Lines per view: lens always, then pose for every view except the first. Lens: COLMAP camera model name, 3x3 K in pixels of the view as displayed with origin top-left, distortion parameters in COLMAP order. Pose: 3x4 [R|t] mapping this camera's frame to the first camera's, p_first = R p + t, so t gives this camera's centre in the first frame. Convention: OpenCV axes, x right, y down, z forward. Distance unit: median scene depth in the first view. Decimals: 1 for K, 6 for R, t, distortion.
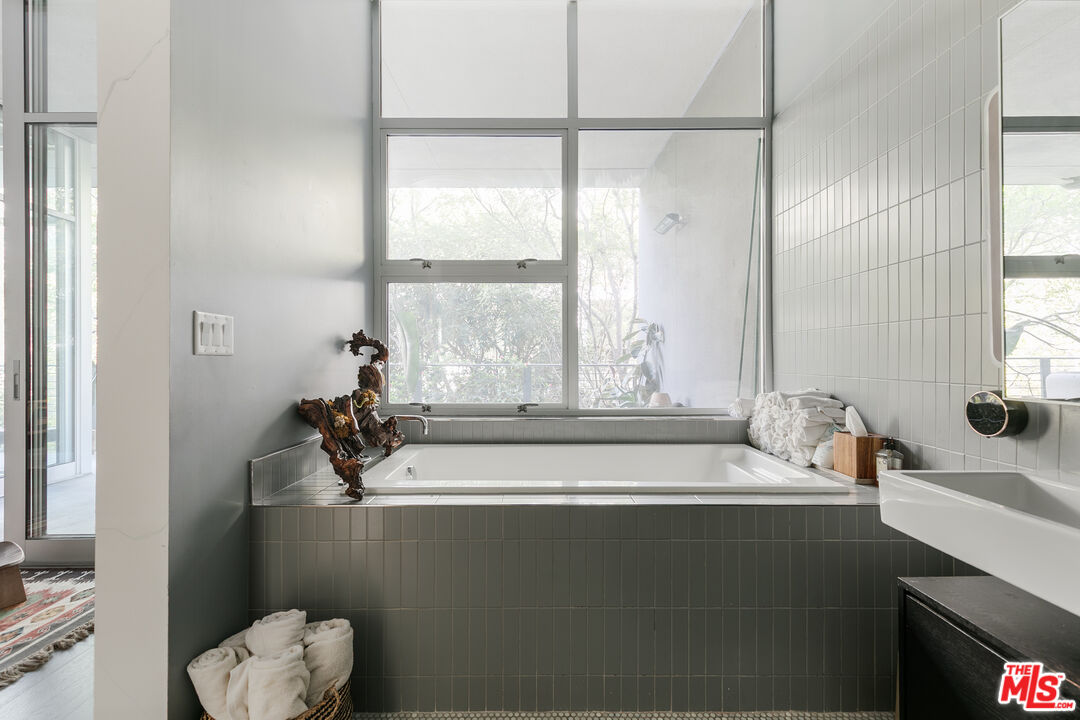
lens RADIAL K [[484.0, 0, 538.5], [0, 484.0, 355.7], [0, 0, 1]] dist [0.001445, 0.000158]
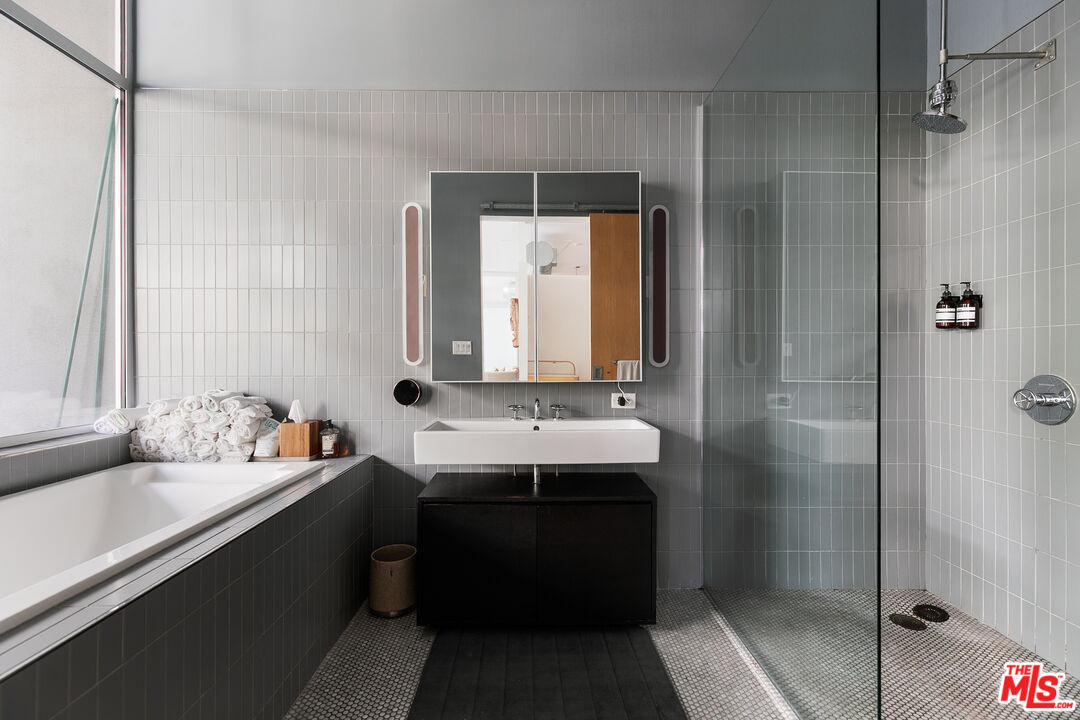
lens RADIAL K [[484.0, 0, 538.5], [0, 484.0, 355.7], [0, 0, 1]] dist [0.001445, 0.000158]
pose [[0.008163, 0.001135, 0.999966, -0.478600], [-0.001627, 0.999998, -0.001122, -0.003607], [-0.999965, -0.001618, 0.008165, 0.332214]]
